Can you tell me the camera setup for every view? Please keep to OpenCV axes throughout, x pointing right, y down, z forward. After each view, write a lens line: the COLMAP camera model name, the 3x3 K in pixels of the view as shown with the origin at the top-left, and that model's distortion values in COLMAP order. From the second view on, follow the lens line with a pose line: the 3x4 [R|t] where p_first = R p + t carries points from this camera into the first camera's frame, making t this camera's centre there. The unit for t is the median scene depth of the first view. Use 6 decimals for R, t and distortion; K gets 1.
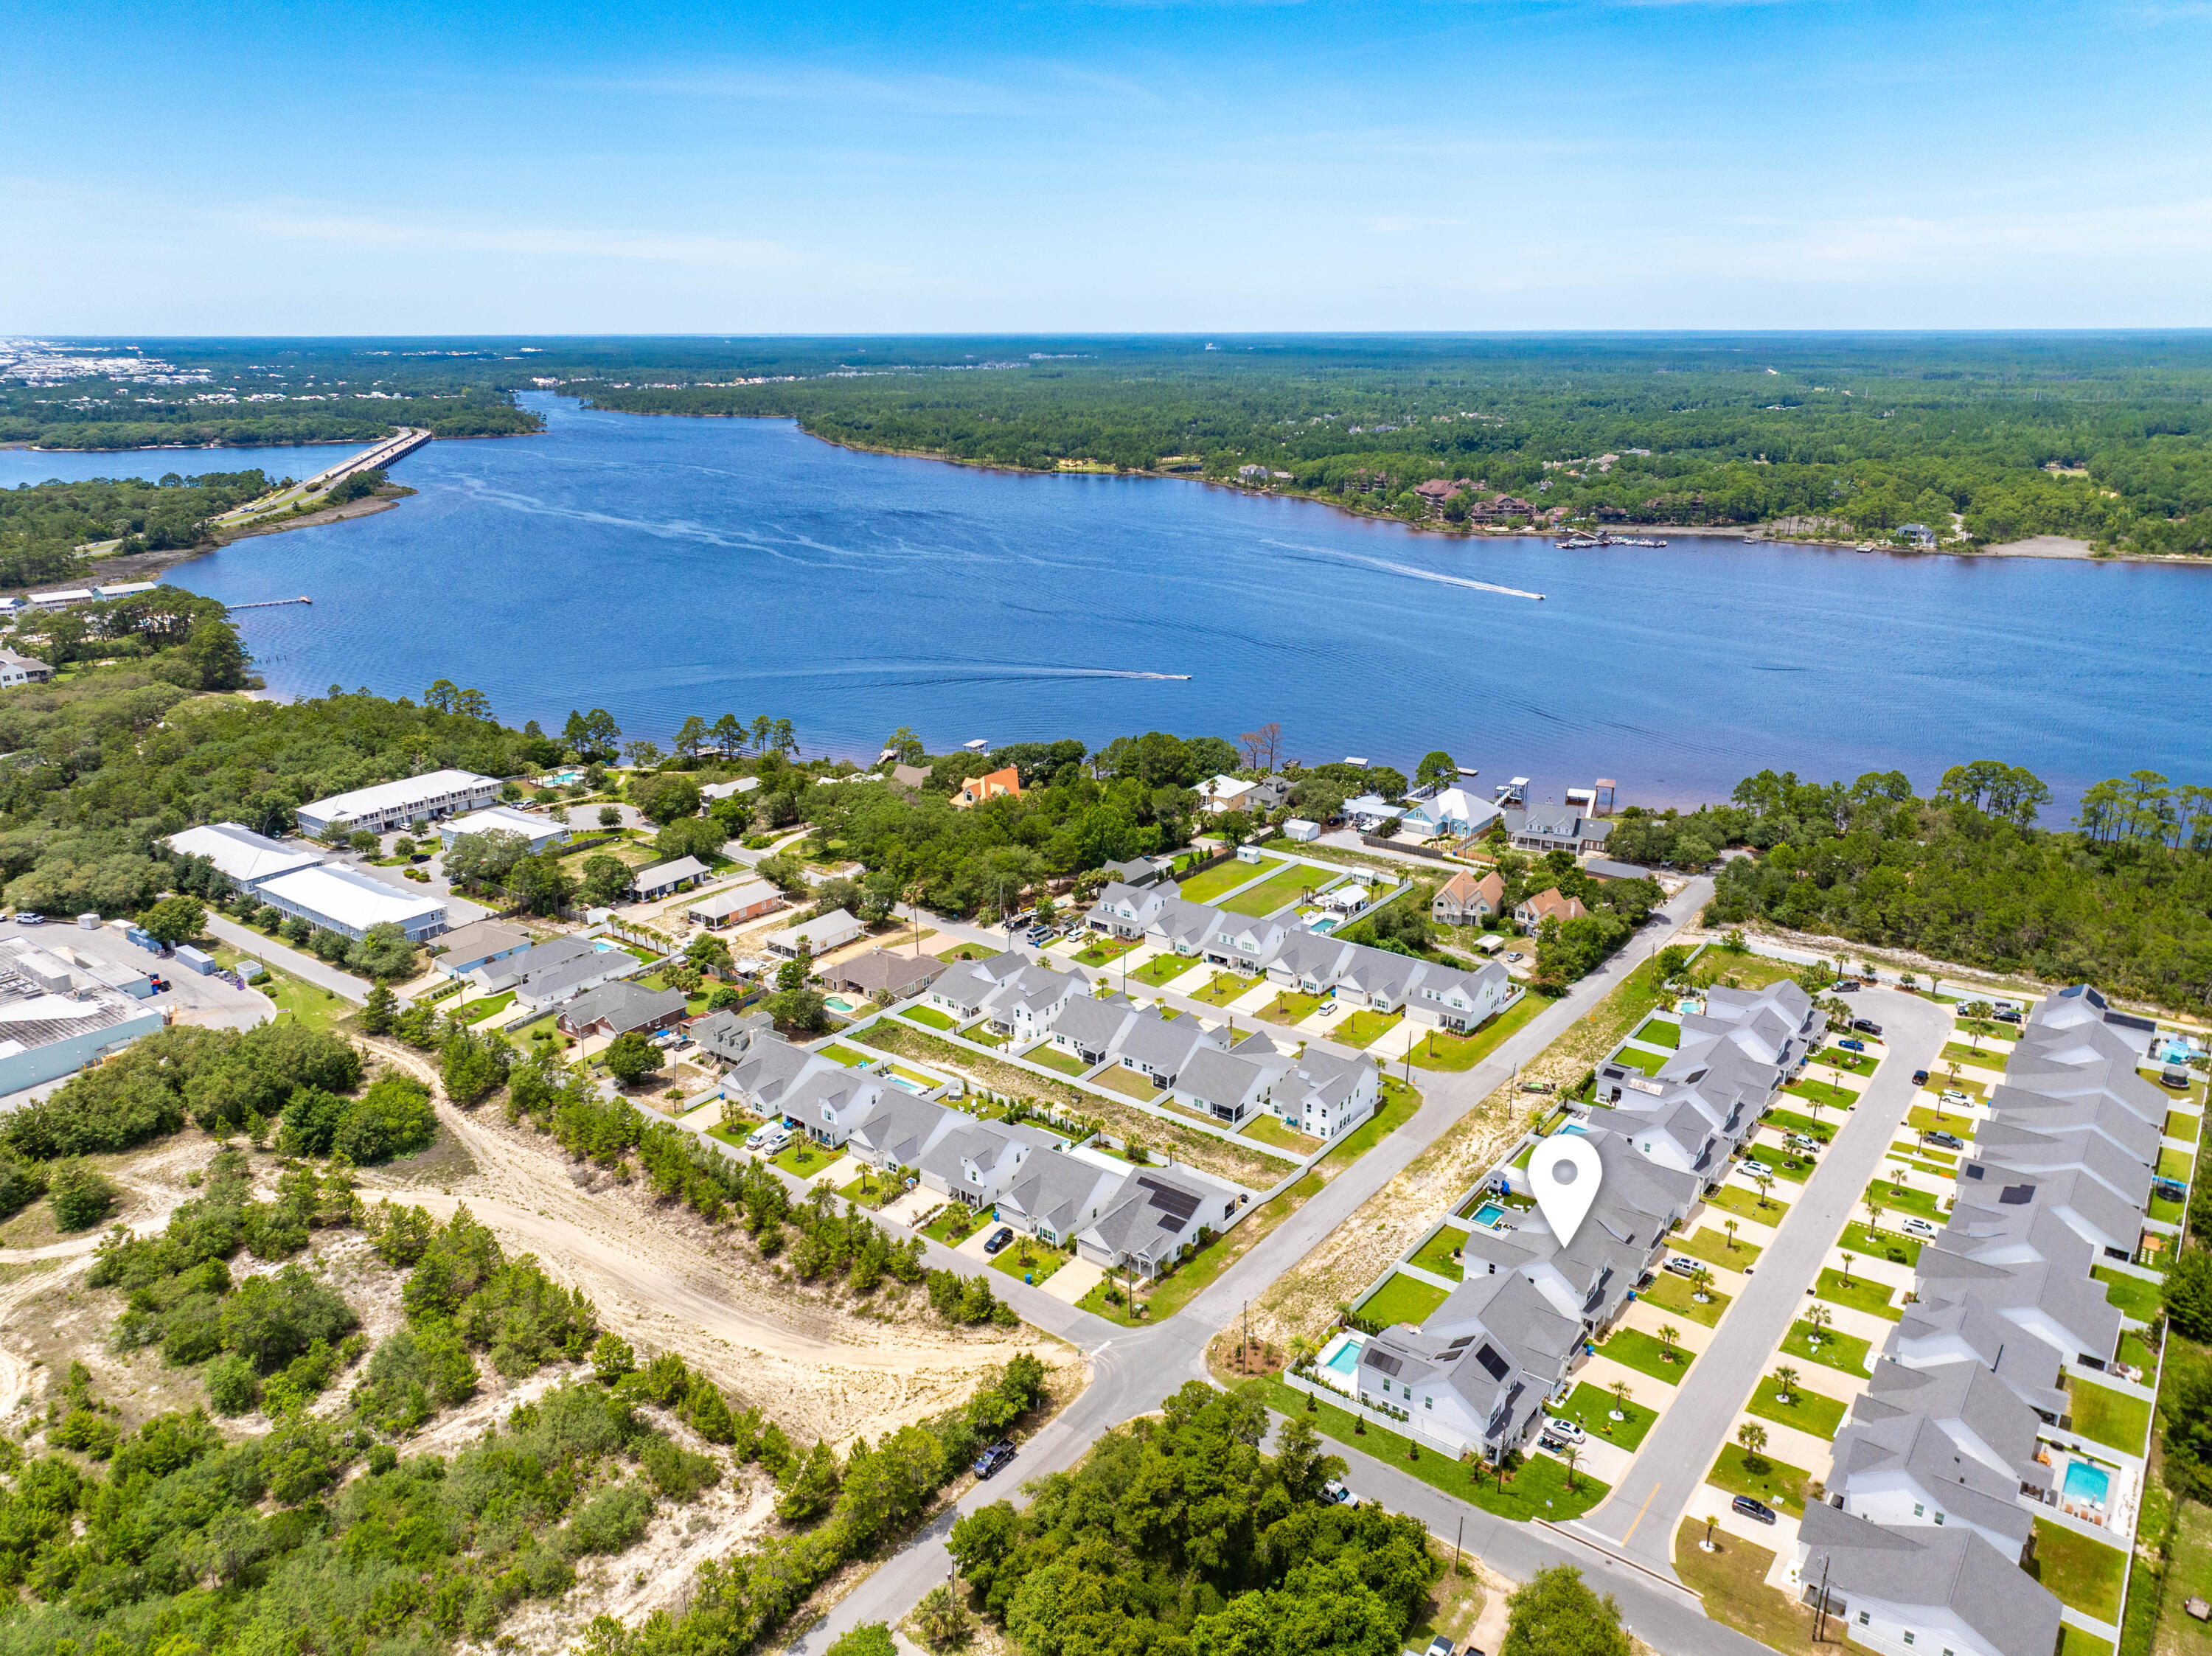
lens RADIAL K [[1538.9, 0, 1112.0], [0, 1538.9, 837.2], [0, 0, 1]] dist [0.005773, -0.001740]
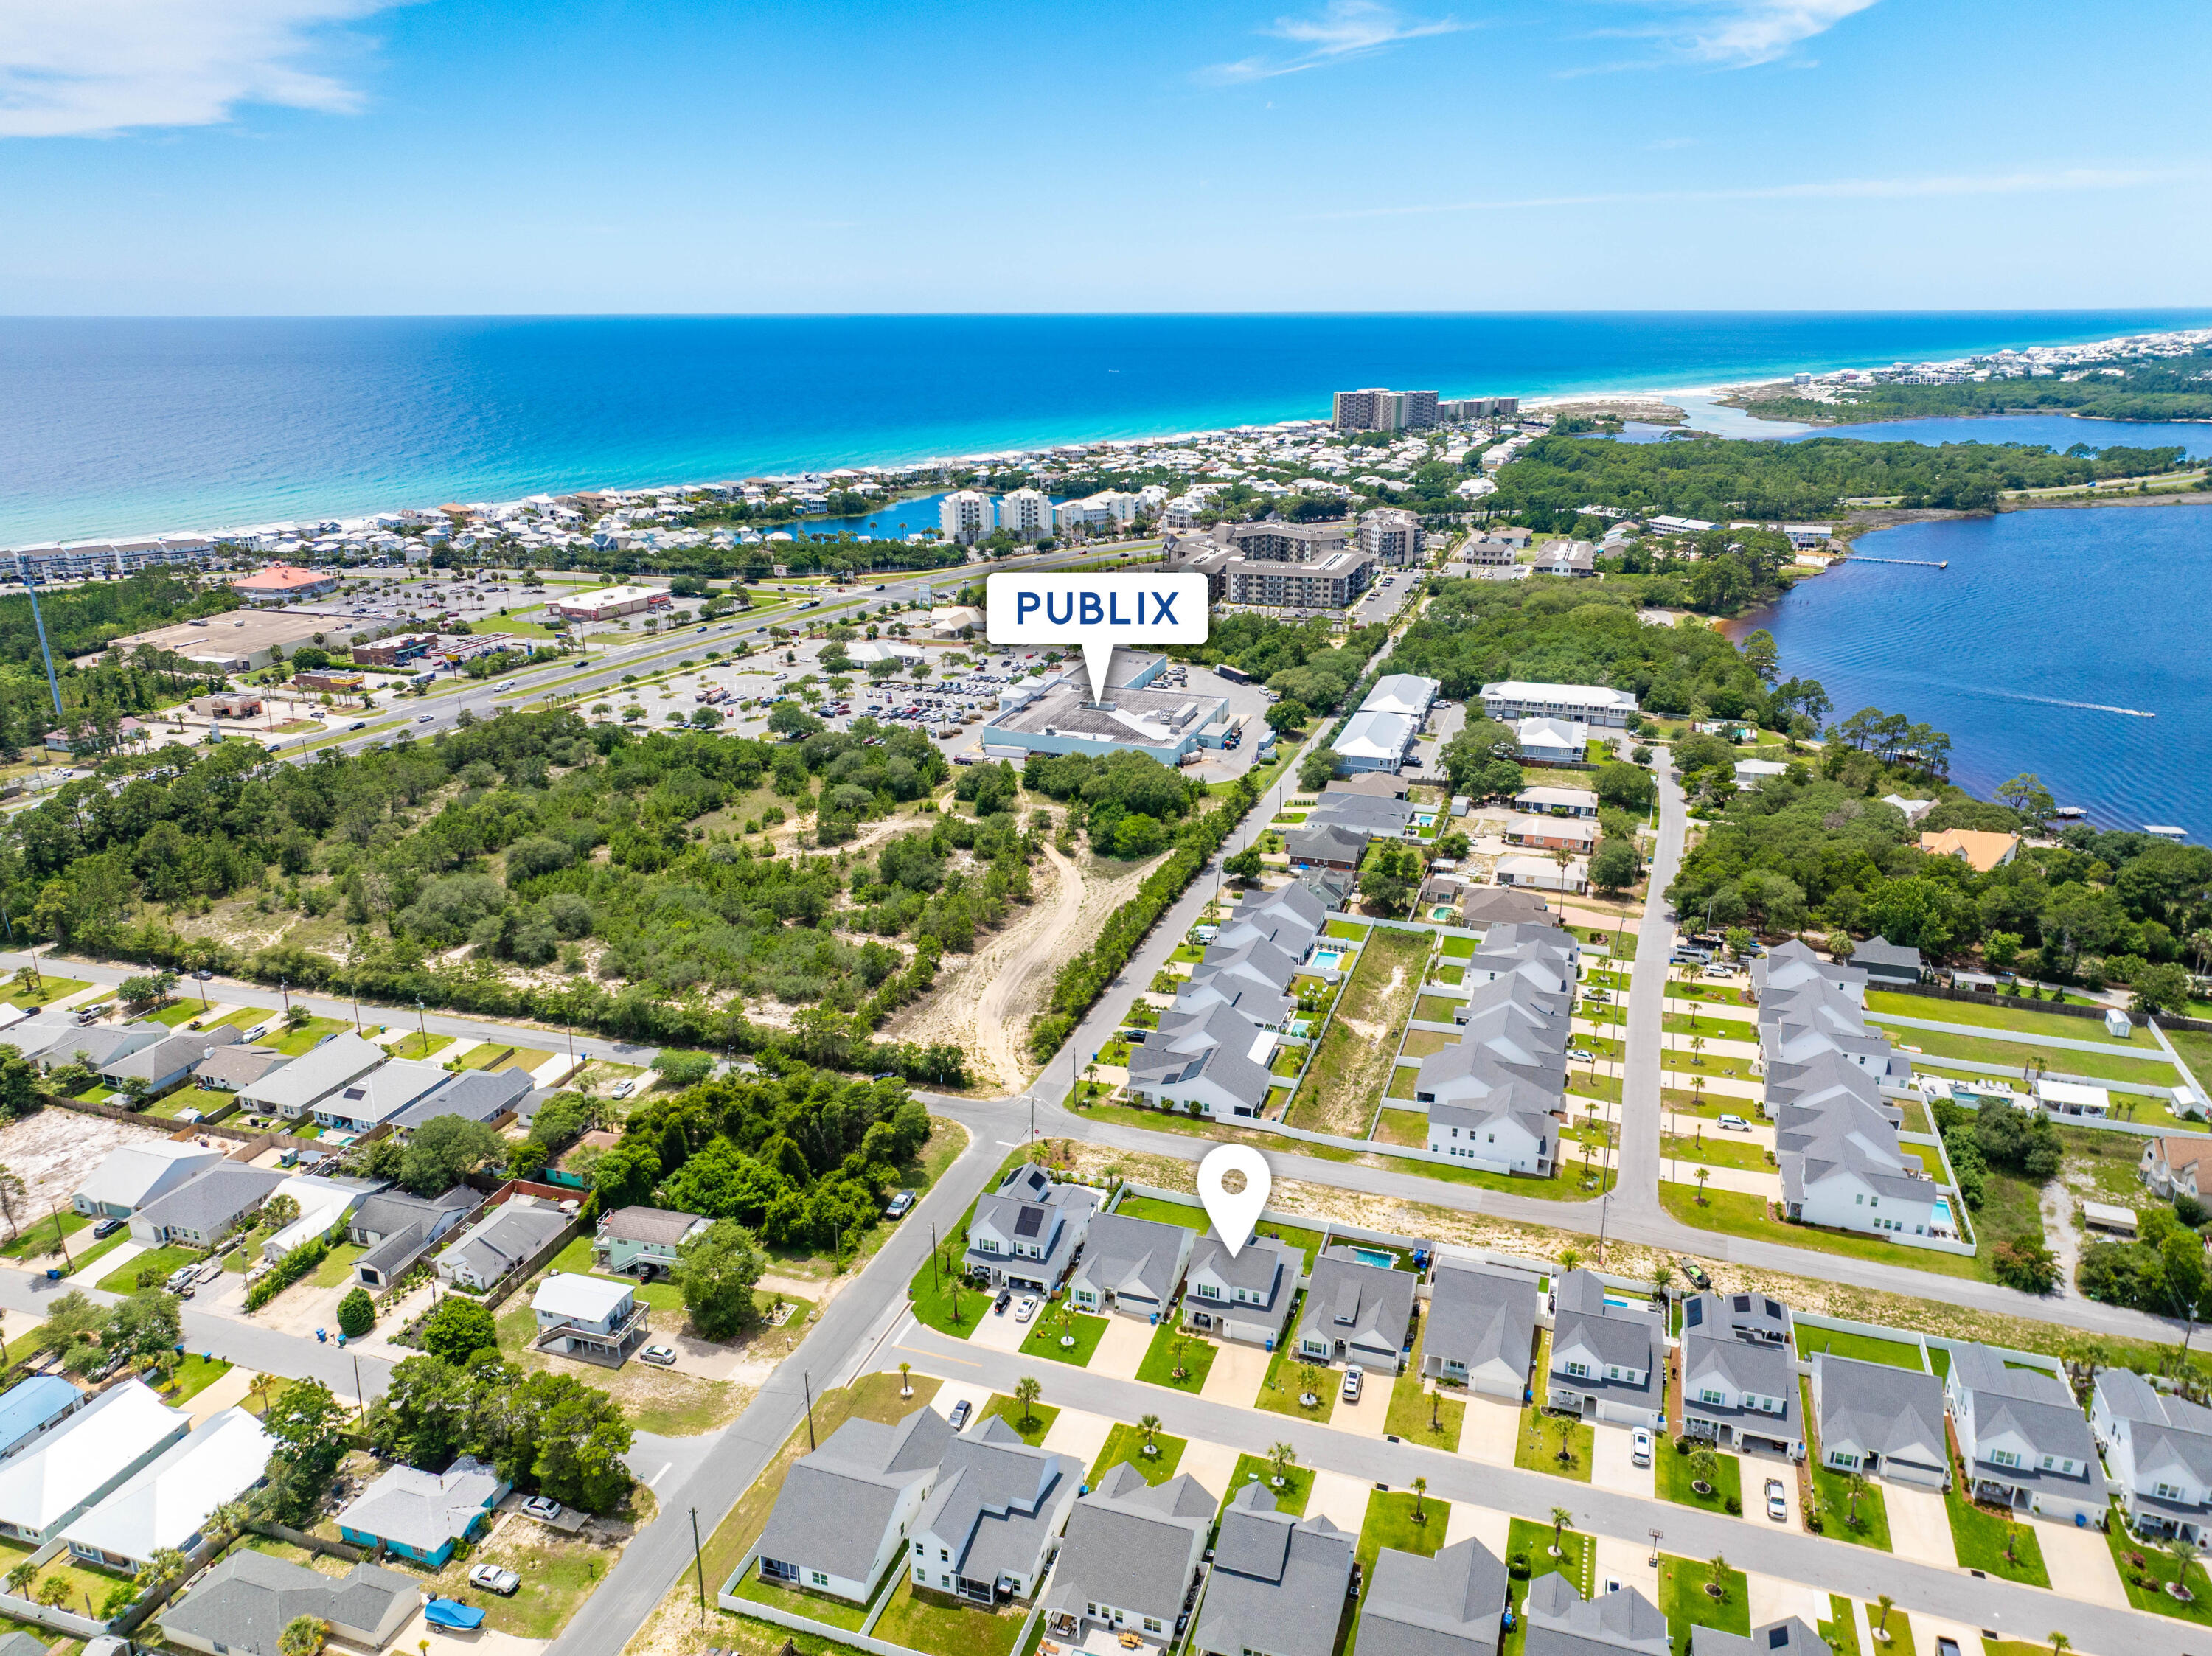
lens RADIAL K [[1538.9, 0, 1112.0], [0, 1538.9, 837.2], [0, 0, 1]] dist [0.005773, -0.001740]
pose [[0.316176, 0.309696, -0.896728, 0.653161], [-0.294426, 0.930577, 0.217575, -0.102695], [0.901857, 0.195228, 0.385409, 0.306694]]
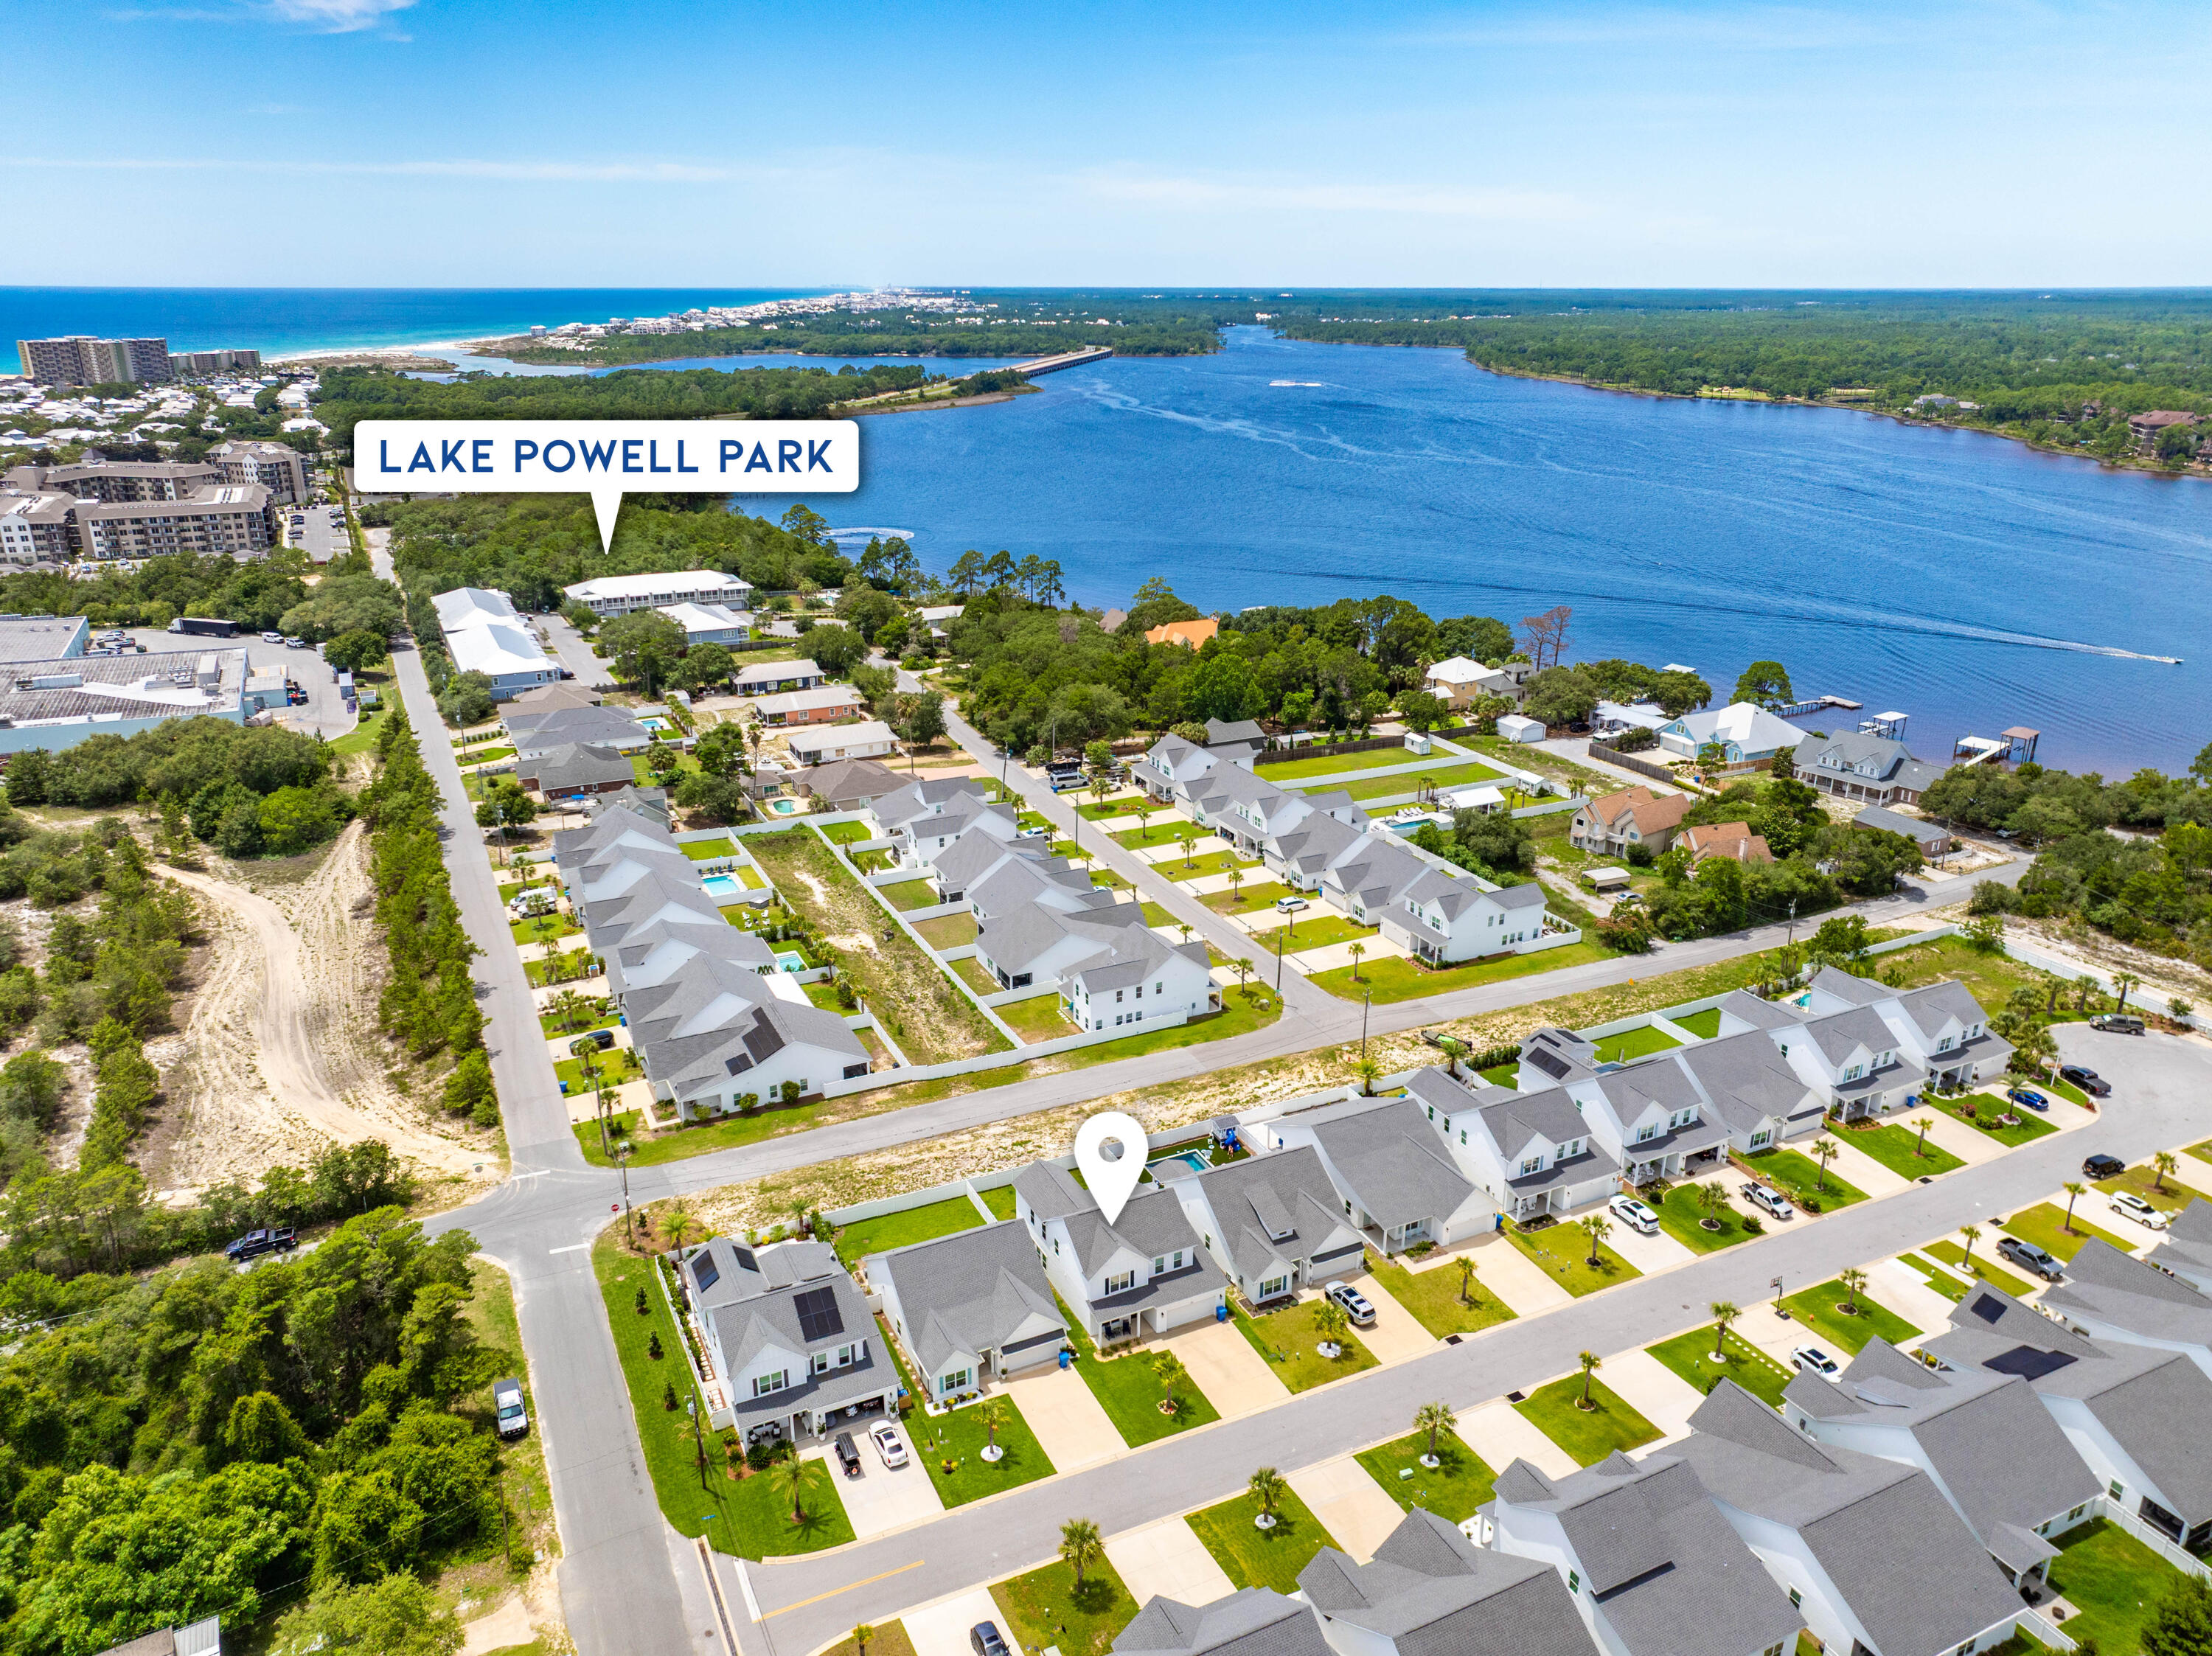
lens RADIAL K [[1538.9, 0, 1112.0], [0, 1538.9, 837.2], [0, 0, 1]] dist [0.005773, -0.001740]
pose [[0.892518, 0.155689, -0.423287, 0.336623], [-0.144489, 0.987767, 0.058651, 0.040955], [0.427240, 0.008814, 0.904095, 0.240406]]
